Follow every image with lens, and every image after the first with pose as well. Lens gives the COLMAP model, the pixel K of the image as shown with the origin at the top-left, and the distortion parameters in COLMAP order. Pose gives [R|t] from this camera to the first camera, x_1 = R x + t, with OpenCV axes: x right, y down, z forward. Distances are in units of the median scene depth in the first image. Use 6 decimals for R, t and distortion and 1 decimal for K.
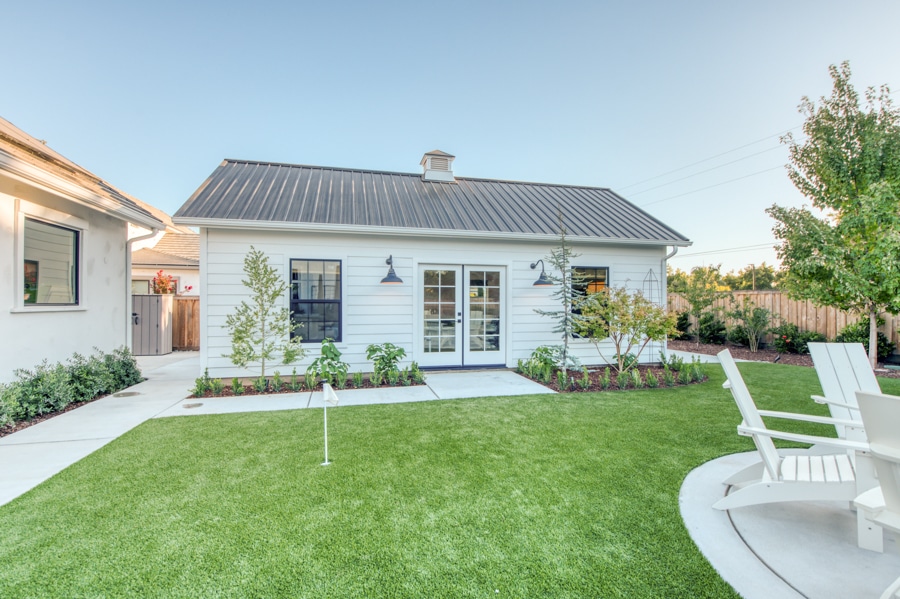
lens RADIAL K [[423.9, 0, 450.0], [0, 423.9, 299.5], [0, 0, 1]] dist [-0.000279, -0.000005]
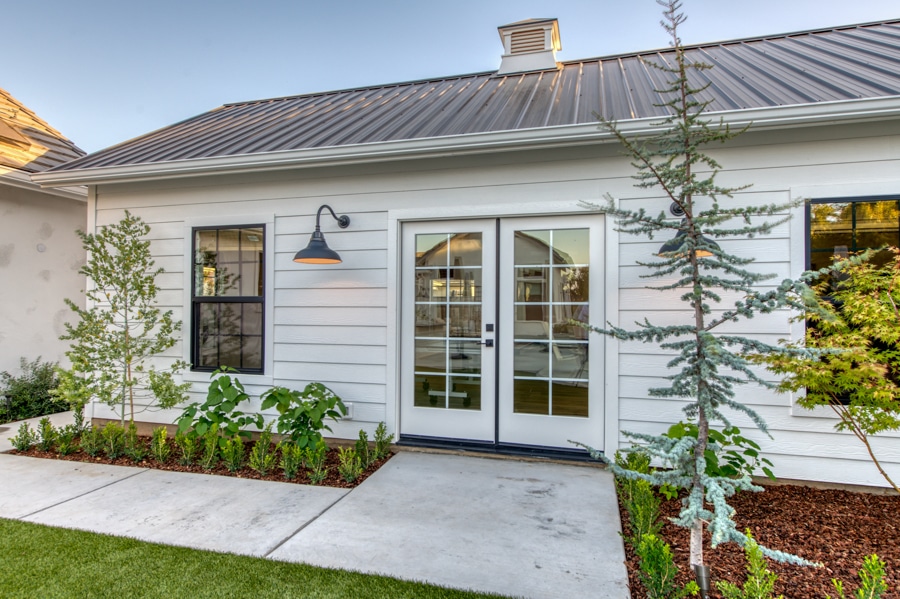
lens RADIAL K [[506.5, 0, 441.4], [0, 506.5, 301.4], [0, 0, 1]] dist [0.002644, 0.000095]
pose [[0.863004, -0.003424, -0.505186, 0.260812], [0.000982, 0.999987, -0.005101, 0.009506], [0.505197, 0.003906, 0.862995, 0.525441]]
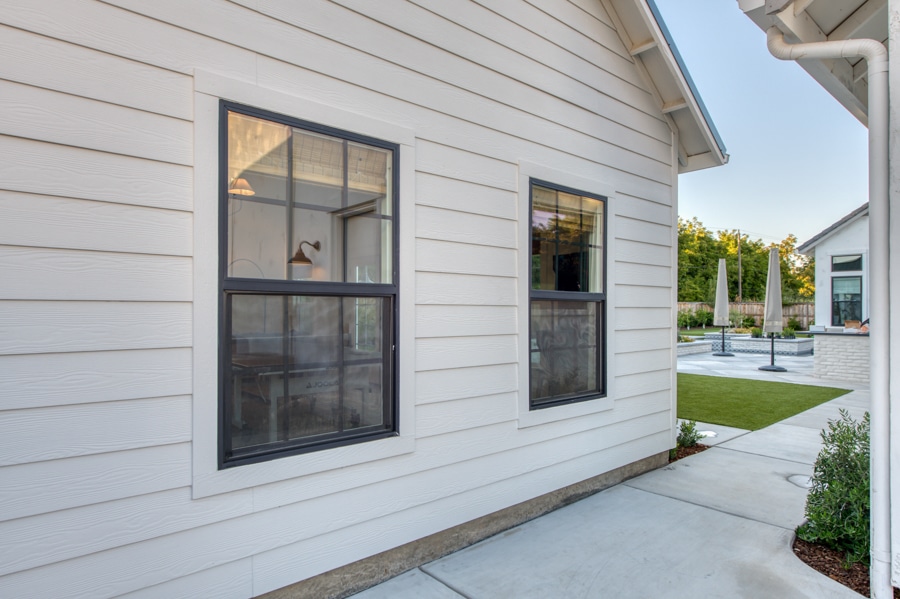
lens RADIAL K [[521.2, 0, 450.0], [0, 521.2, 299.5], [0, 0, 1]] dist [0.003016, 0.000378]
pose [[0.897945, 0.008228, 0.440031, -0.361612], [-0.005869, 0.999960, -0.006721, 0.011887], [-0.440068, 0.003452, 0.897958, 0.641382]]
